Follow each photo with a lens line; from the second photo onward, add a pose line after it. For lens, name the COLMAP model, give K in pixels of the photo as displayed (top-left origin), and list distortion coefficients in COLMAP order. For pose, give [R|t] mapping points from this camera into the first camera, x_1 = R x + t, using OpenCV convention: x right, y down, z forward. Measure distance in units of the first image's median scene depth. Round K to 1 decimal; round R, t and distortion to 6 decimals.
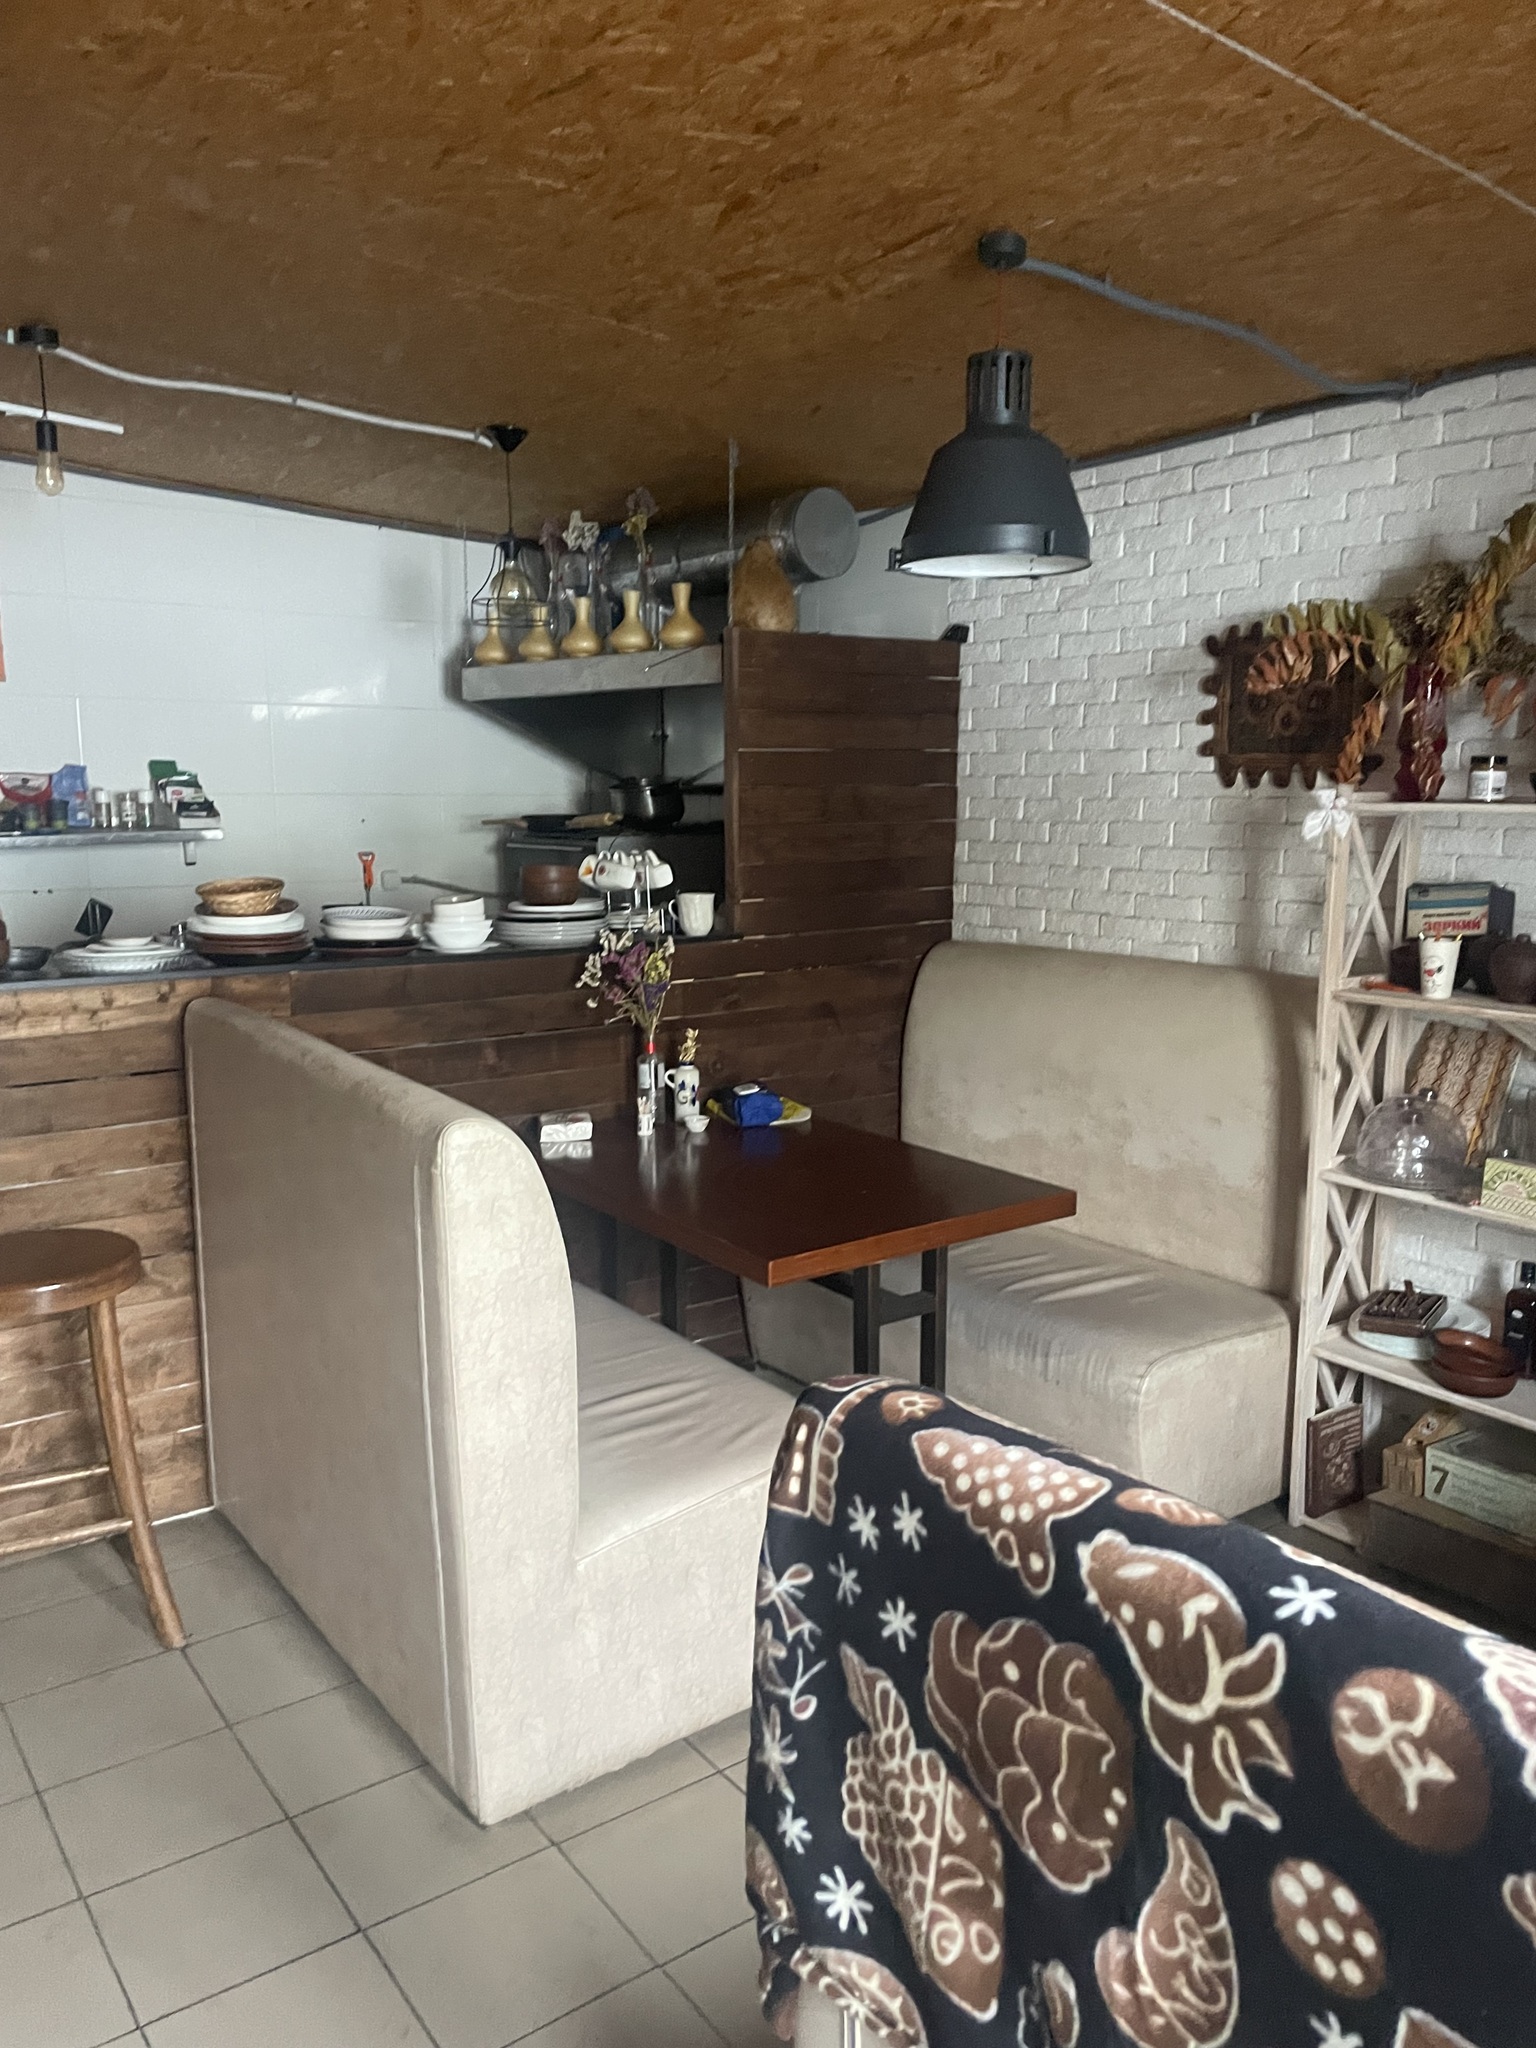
lens RADIAL K [[1544.0, 0, 770.9], [0, 1544.0, 1042.3], [0, 0, 1]] dist [0.083011, -0.100431]
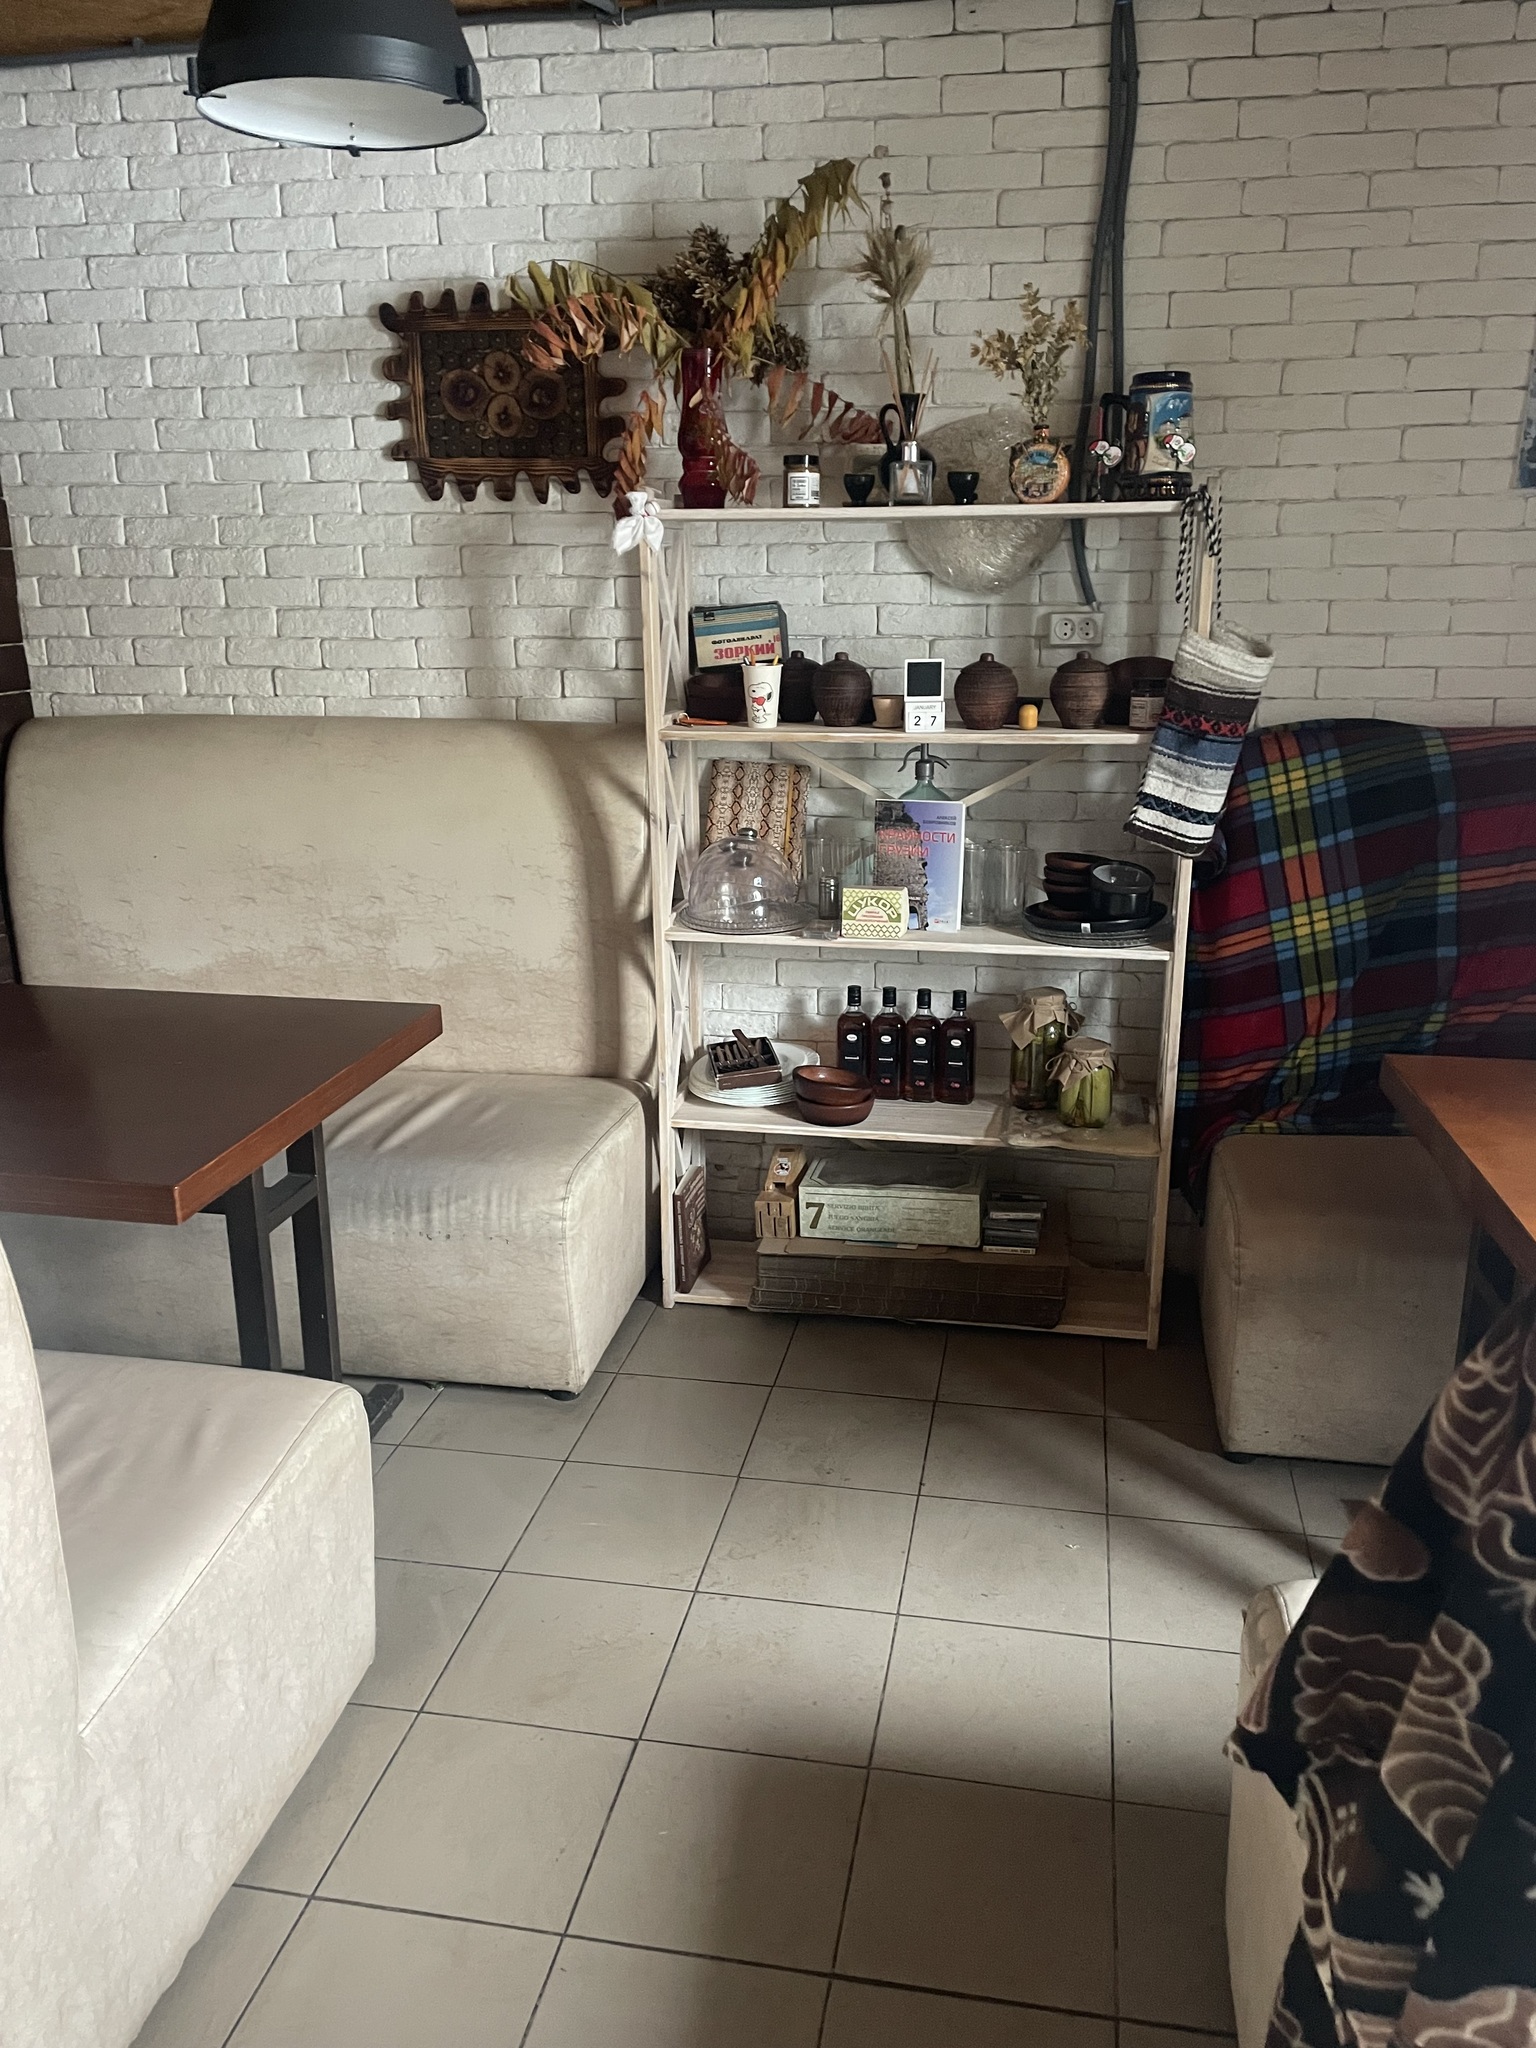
lens RADIAL K [[1544.0, 0, 831.9], [0, 1544.0, 1039.2], [0, 0, 1]] dist [0.083011, -0.100431]
pose [[0.719733, -0.206957, 0.662686, -0.185330], [0.118276, 0.977132, 0.176701, -0.004768], [-0.684101, -0.048798, 0.727753, 0.254429]]
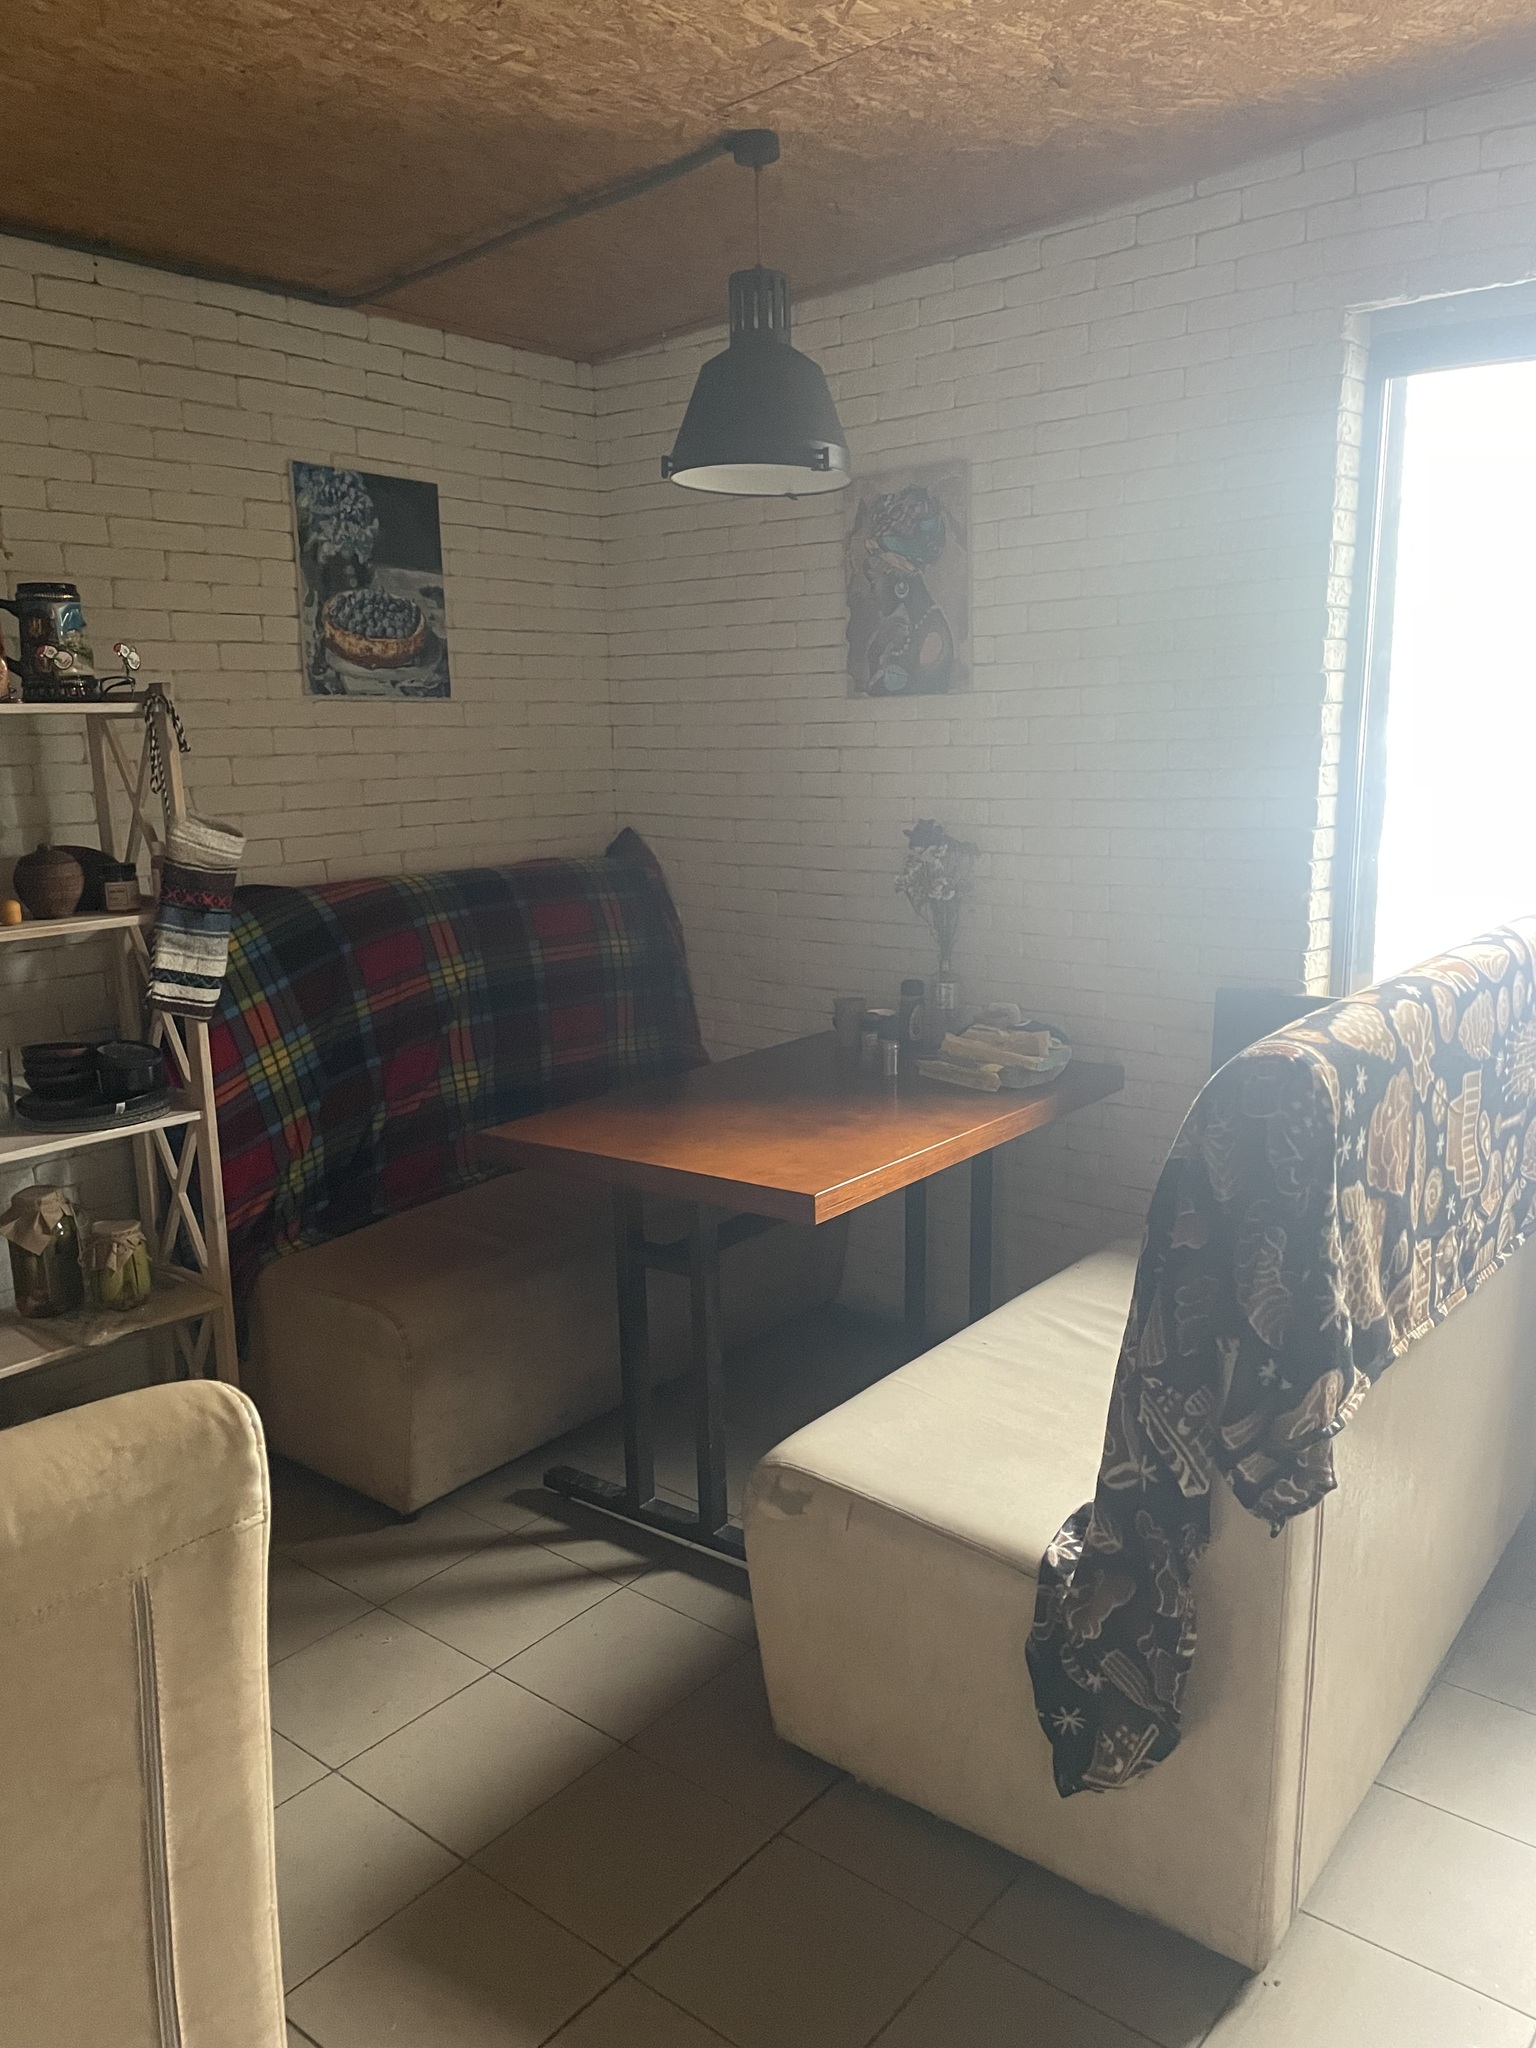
lens RADIAL K [[1544.0, 0, 767.3], [0, 1544.0, 1039.0], [0, 0, 1]] dist [0.083011, -0.100431]
pose [[-0.258958, -0.193806, 0.946245, -0.390756], [0.174533, 0.954148, 0.243189, -0.074304], [-0.949989, 0.228127, -0.213259, 0.579093]]
